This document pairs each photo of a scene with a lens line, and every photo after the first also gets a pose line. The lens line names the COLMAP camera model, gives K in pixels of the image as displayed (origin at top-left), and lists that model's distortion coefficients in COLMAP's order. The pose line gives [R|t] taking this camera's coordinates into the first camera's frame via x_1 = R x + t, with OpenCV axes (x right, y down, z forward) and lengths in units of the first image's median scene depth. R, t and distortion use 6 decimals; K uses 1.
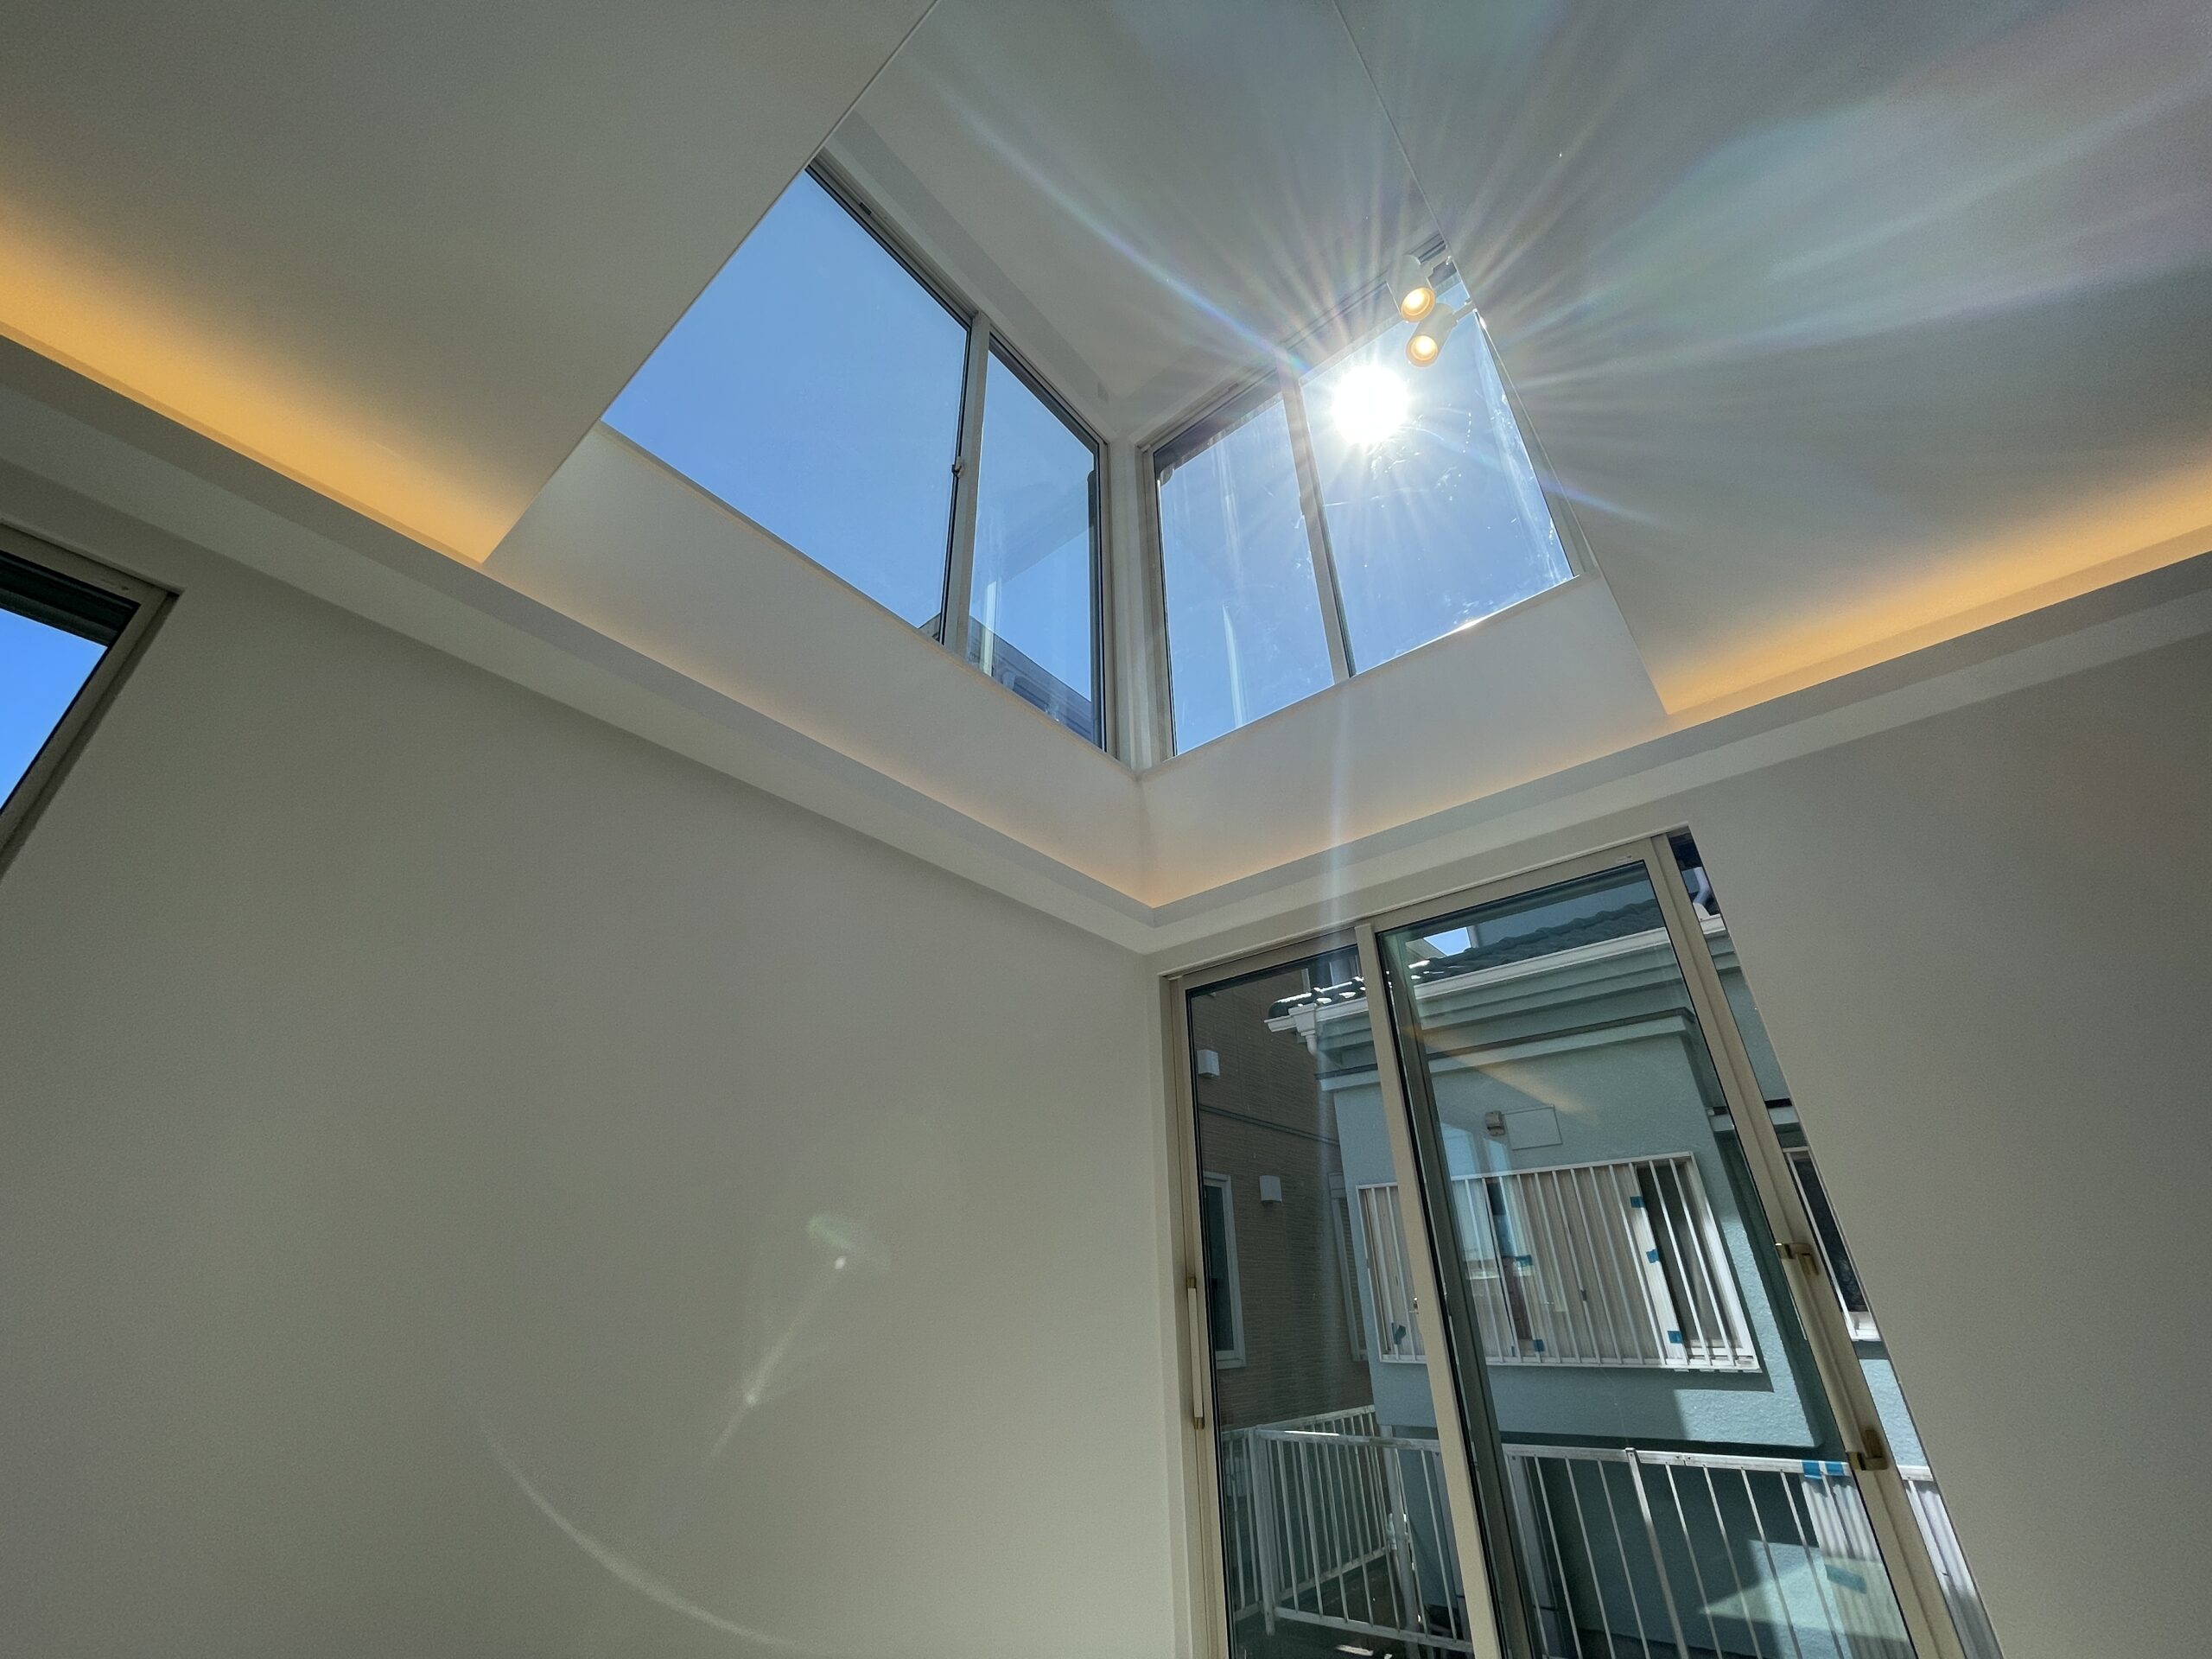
lens RADIAL K [[893.5, 0, 1107.4], [0, 893.5, 835.0], [0, 0, 1]] dist [-0.002860, -0.000524]
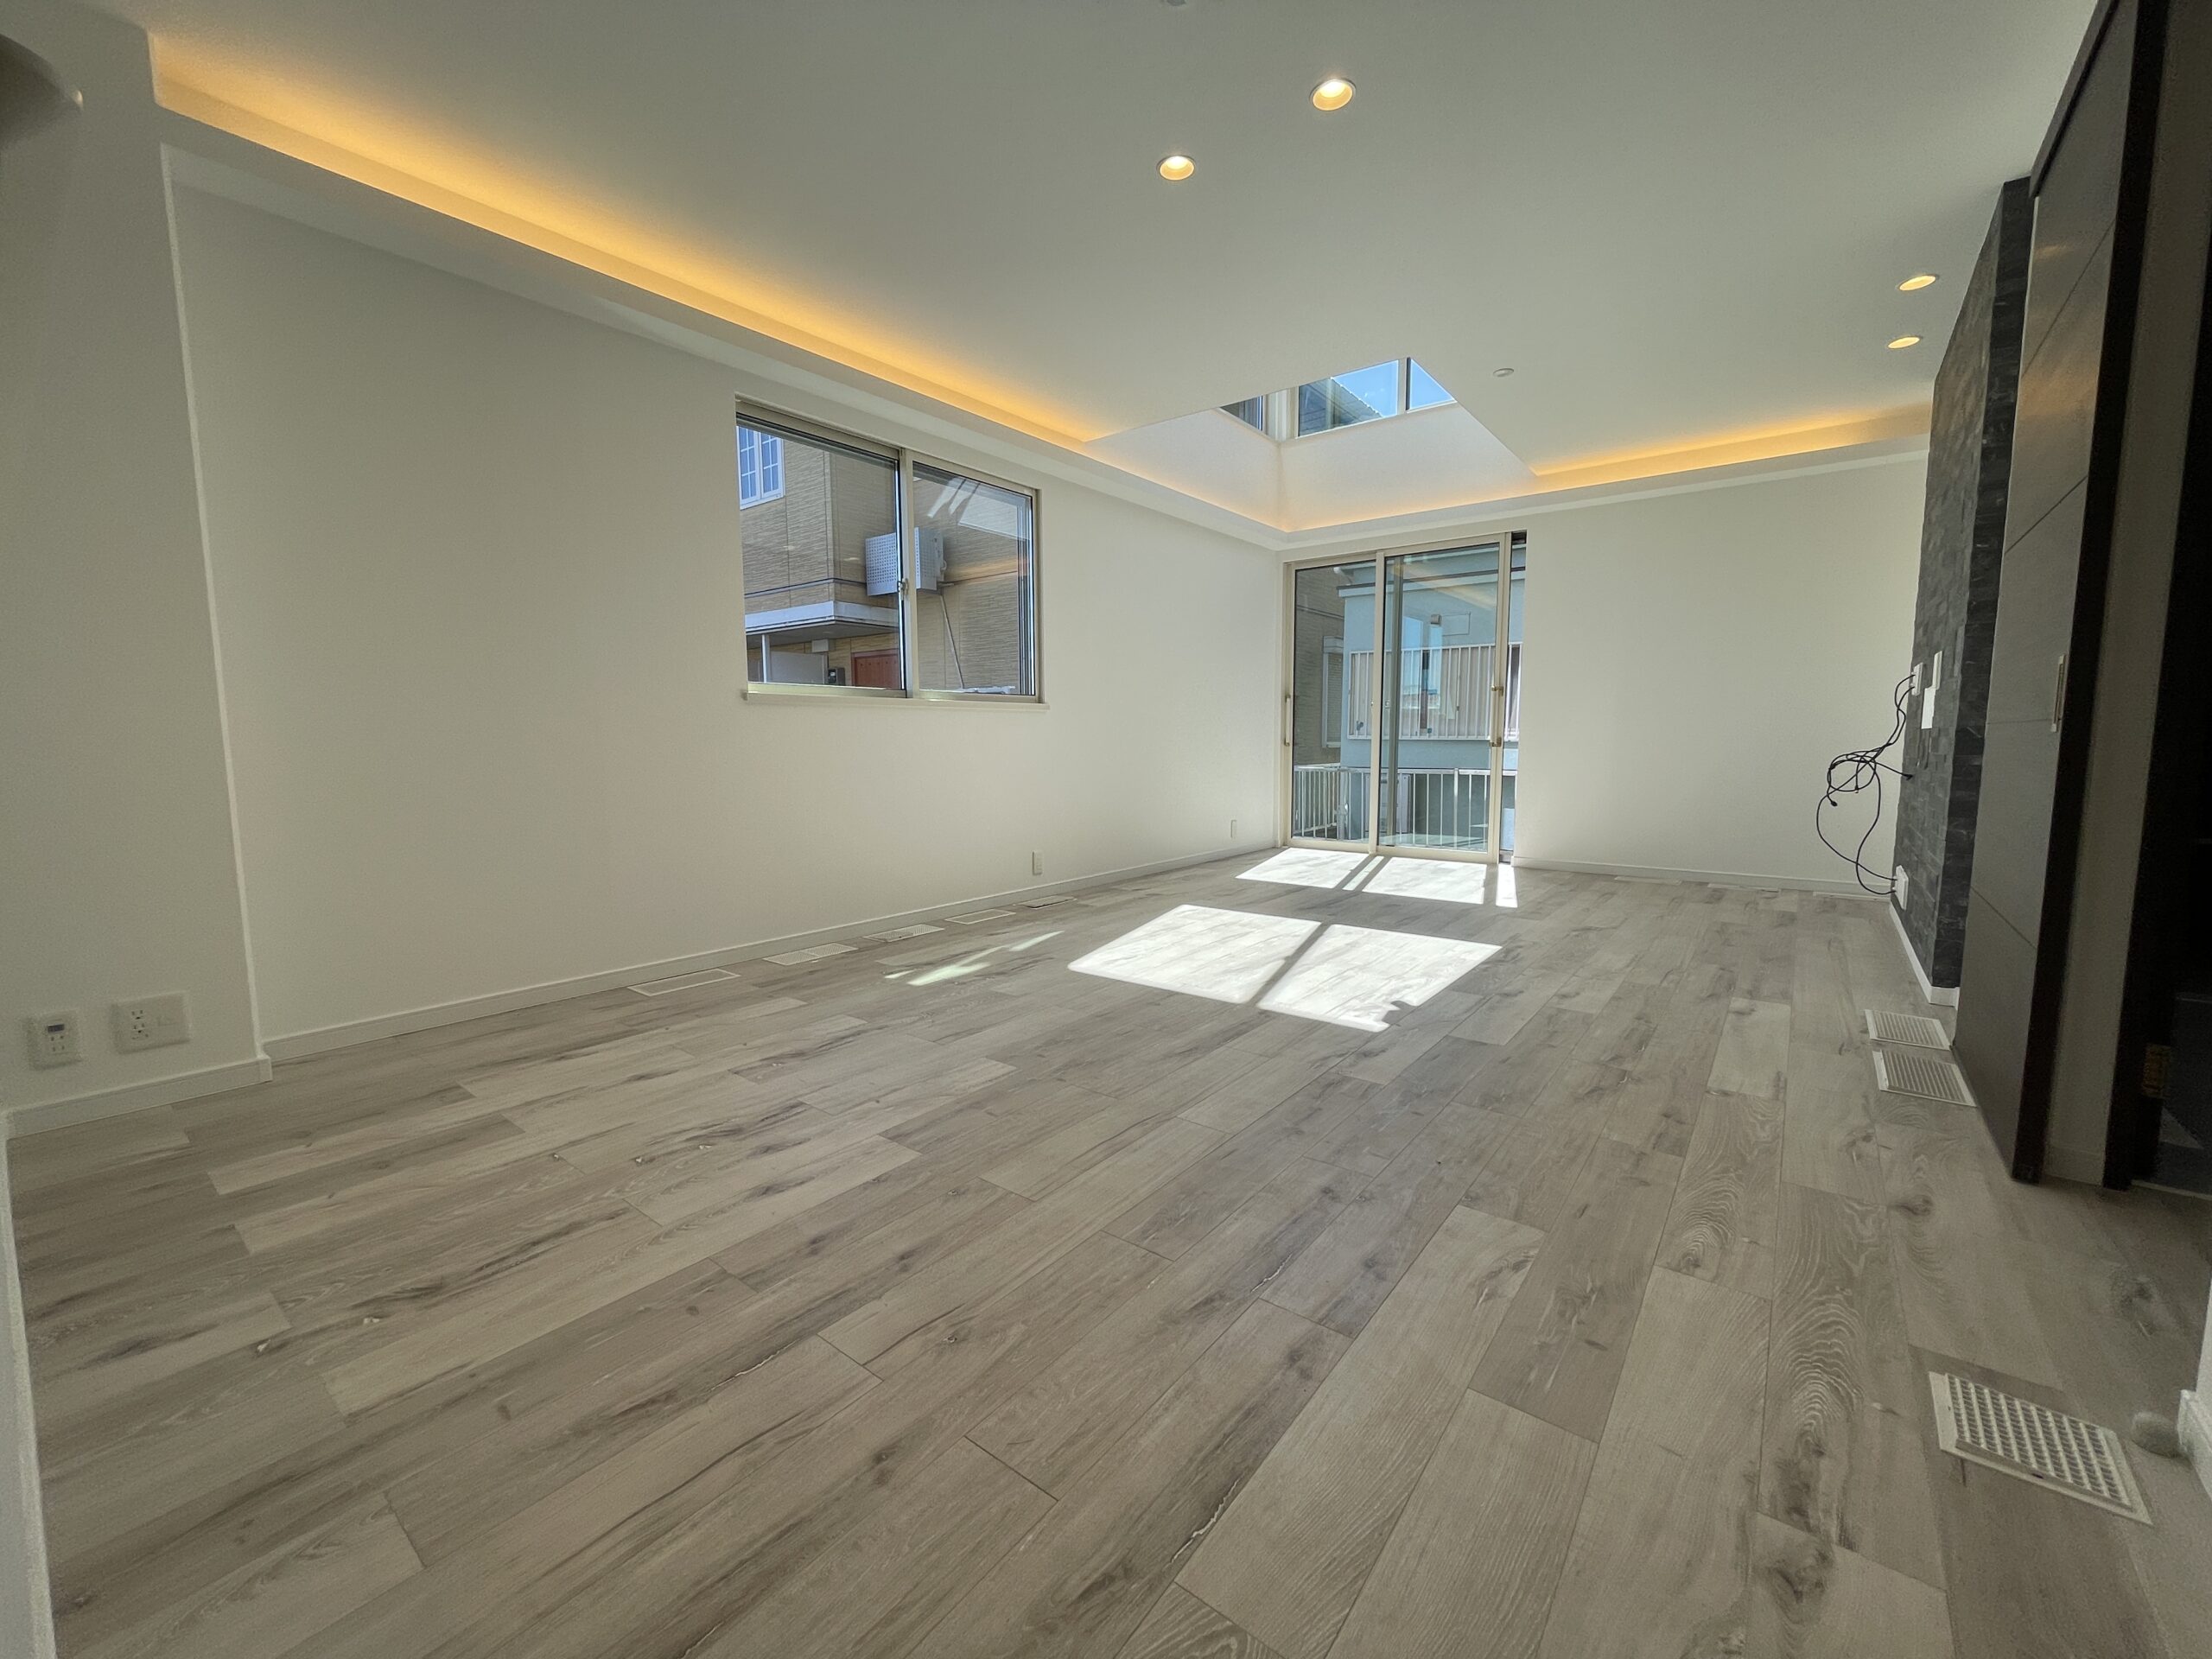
lens RADIAL K [[893.5, 0, 1111.1], [0, 893.5, 826.4], [0, 0, 1]] dist [-0.002860, -0.000524]
pose [[0.999448, 0.013267, 0.030453, -0.290438], [-0.028101, 0.826559, 0.562148, -0.360070], [-0.017713, -0.562693, 0.826476, -0.771406]]
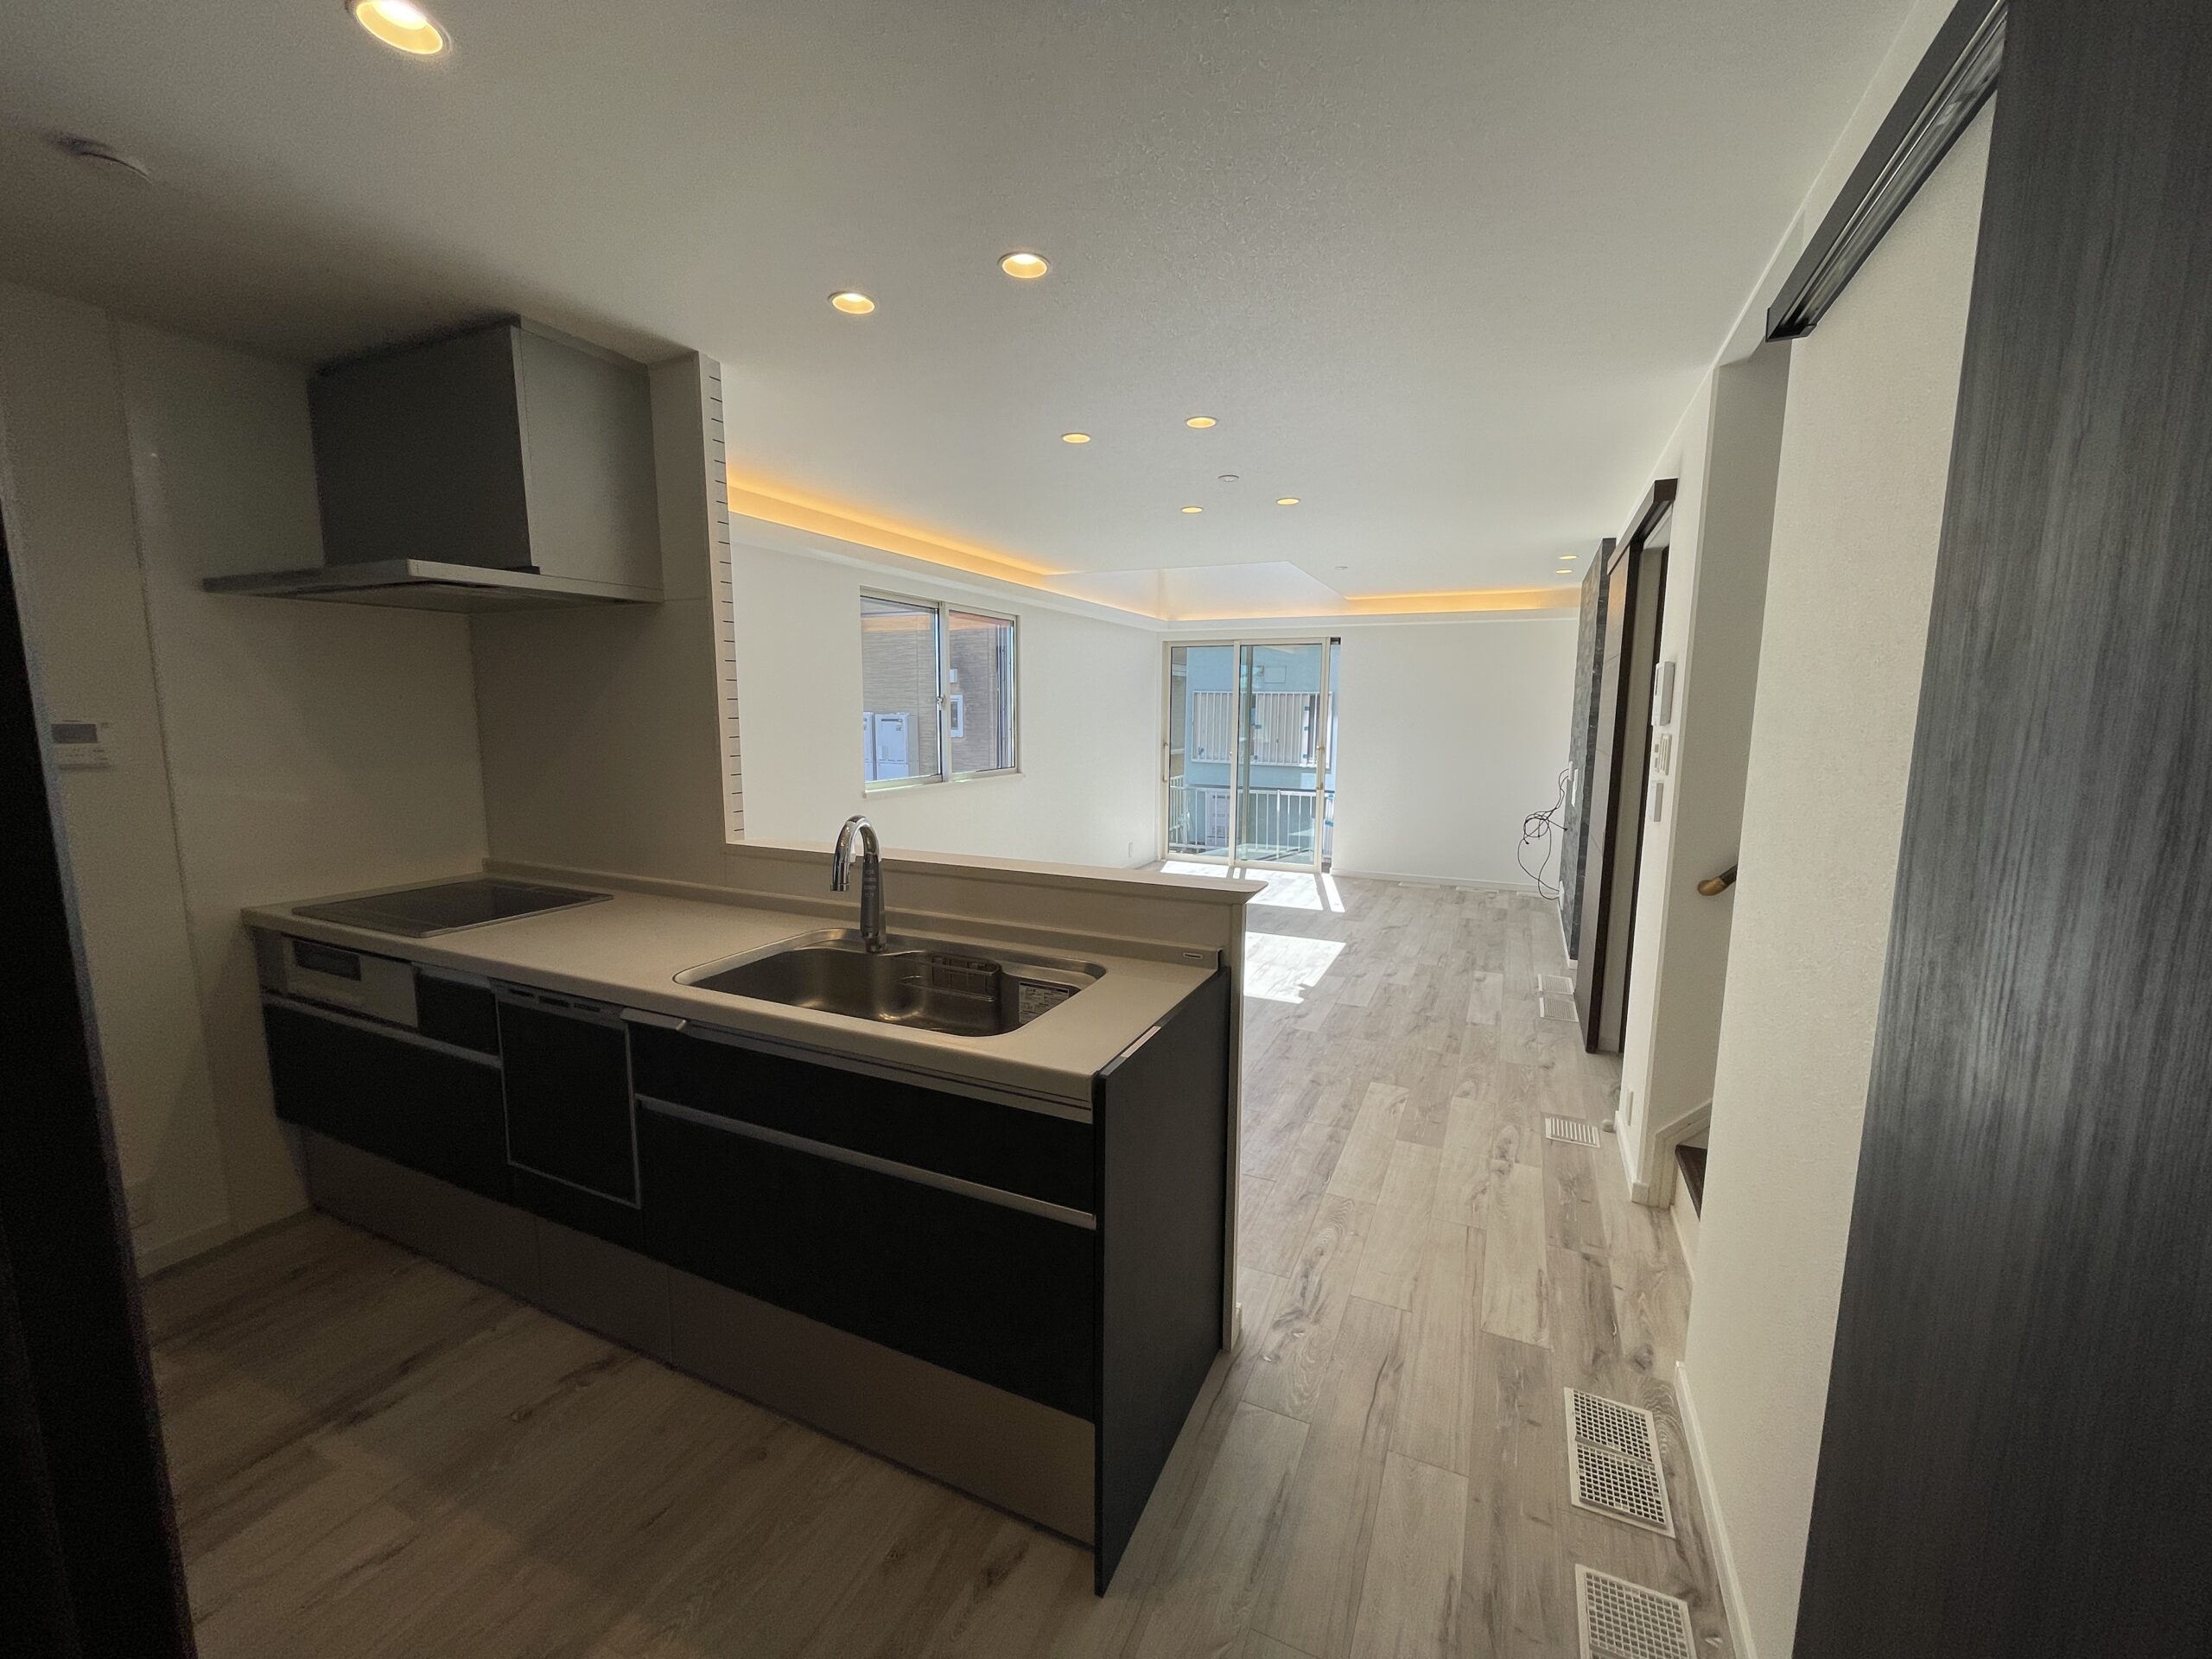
lens RADIAL K [[893.5, 0, 1112.3], [0, 893.5, 827.4], [0, 0, 1]] dist [-0.002860, -0.000524]
pose [[0.964630, -0.005938, 0.263541, -0.583259], [-0.150252, 0.809063, 0.568192, -0.651442], [-0.216595, -0.587692, 0.779554, -1.011902]]
